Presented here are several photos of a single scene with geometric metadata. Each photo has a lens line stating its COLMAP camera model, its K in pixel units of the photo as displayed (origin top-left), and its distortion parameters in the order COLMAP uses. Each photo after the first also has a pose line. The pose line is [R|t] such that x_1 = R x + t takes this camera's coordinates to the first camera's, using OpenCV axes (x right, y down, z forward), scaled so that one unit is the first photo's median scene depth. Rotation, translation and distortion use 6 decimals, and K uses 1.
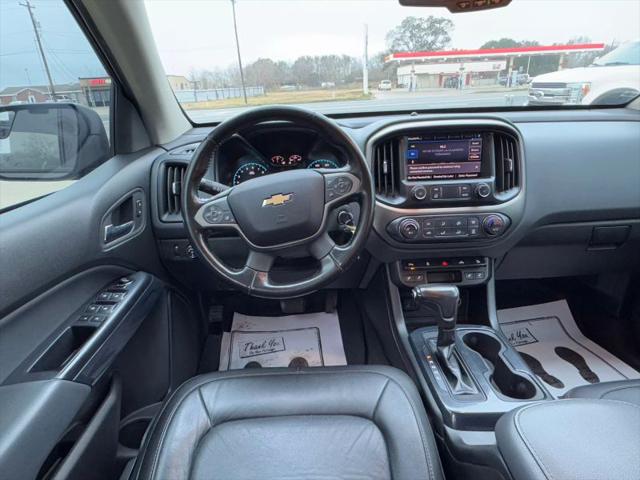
lens RADIAL K [[380.2, 0, 314.2], [0, 380.2, 241.9], [0, 0, 1]] dist [0.002485, 0.000620]
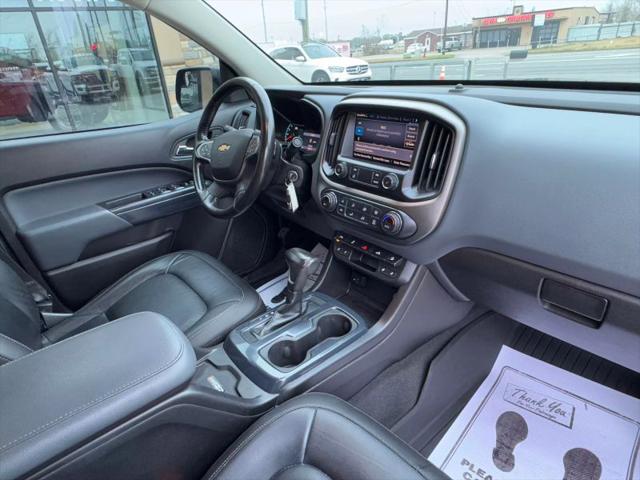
lens RADIAL K [[380.2, 0, 314.2], [0, 380.2, 241.9], [0, 0, 1]] dist [0.002485, 0.000620]
pose [[0.633478, 0.344871, -0.692654, 0.971132], [-0.250182, 0.938386, 0.238413, -0.165271], [0.732199, 0.022260, 0.680727, 0.239710]]
